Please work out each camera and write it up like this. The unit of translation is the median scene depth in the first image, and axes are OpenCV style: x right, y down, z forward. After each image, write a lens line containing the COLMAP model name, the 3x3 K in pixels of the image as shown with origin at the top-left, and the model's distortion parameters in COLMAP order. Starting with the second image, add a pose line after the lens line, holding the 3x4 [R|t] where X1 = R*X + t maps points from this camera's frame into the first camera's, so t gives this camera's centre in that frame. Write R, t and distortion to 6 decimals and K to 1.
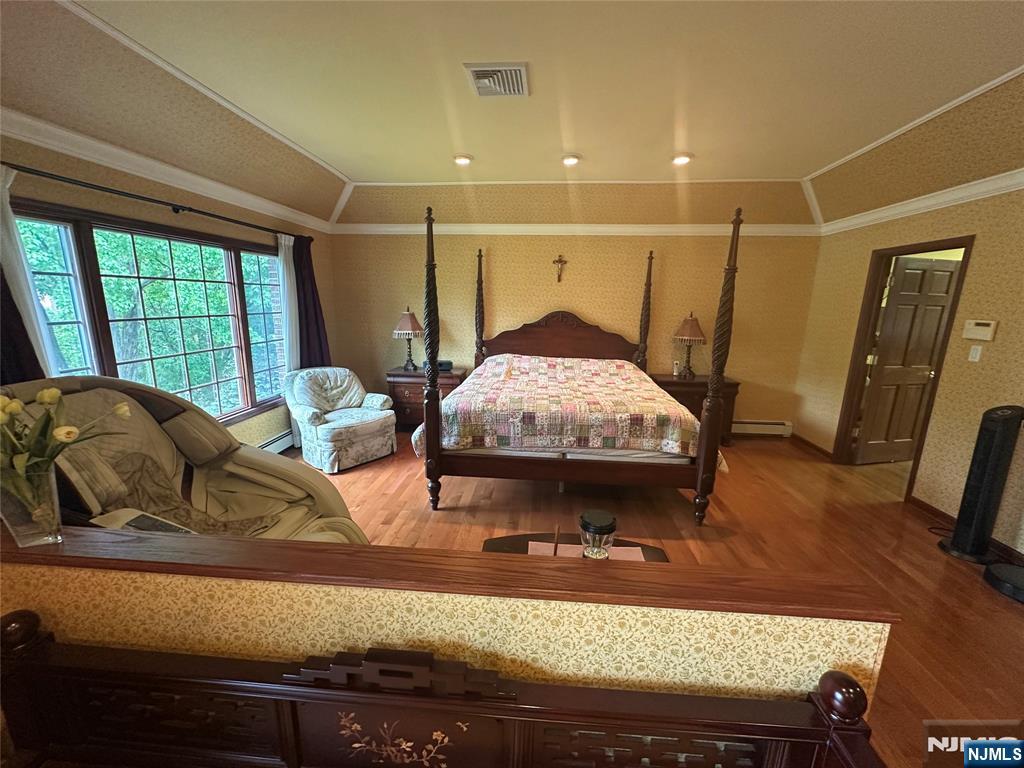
lens RADIAL K [[410.5, 0, 513.3], [0, 410.5, 385.3], [0, 0, 1]] dist [-0.001238, -0.000368]
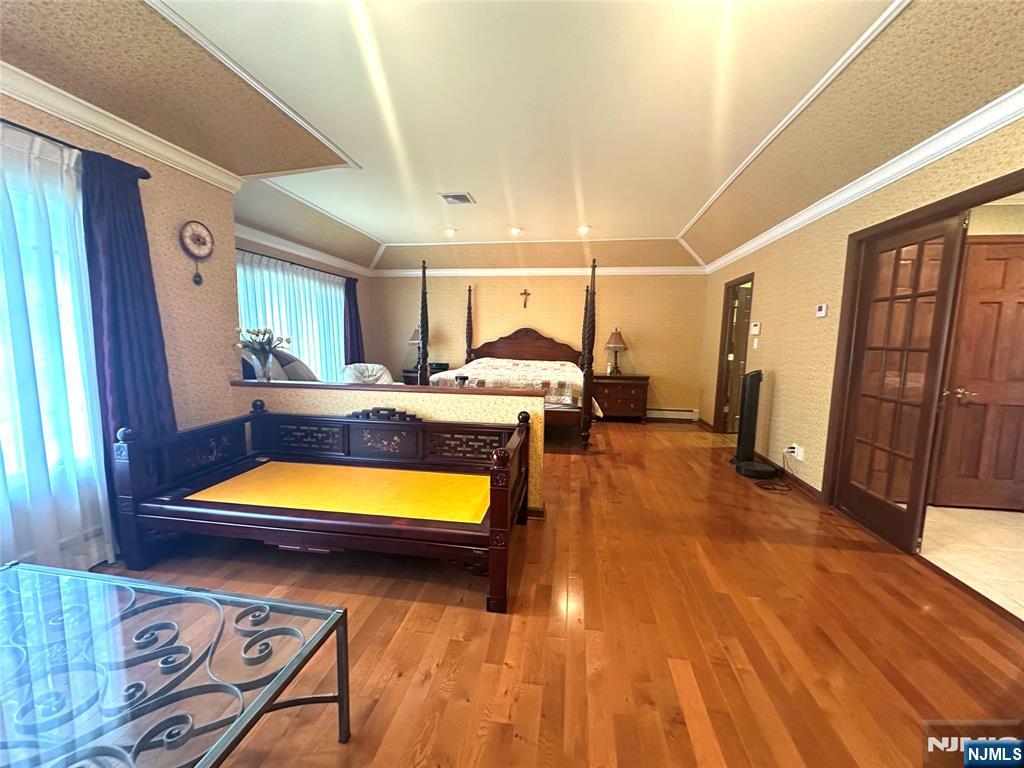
lens RADIAL K [[410.5, 0, 512.1], [0, 410.5, 383.6], [0, 0, 1]] dist [-0.001238, -0.000368]
pose [[0.997354, 0.008755, -0.072166, 0.244499], [-0.015853, 0.995023, -0.098381, 0.210730], [0.070945, 0.099264, 0.992529, -0.542296]]
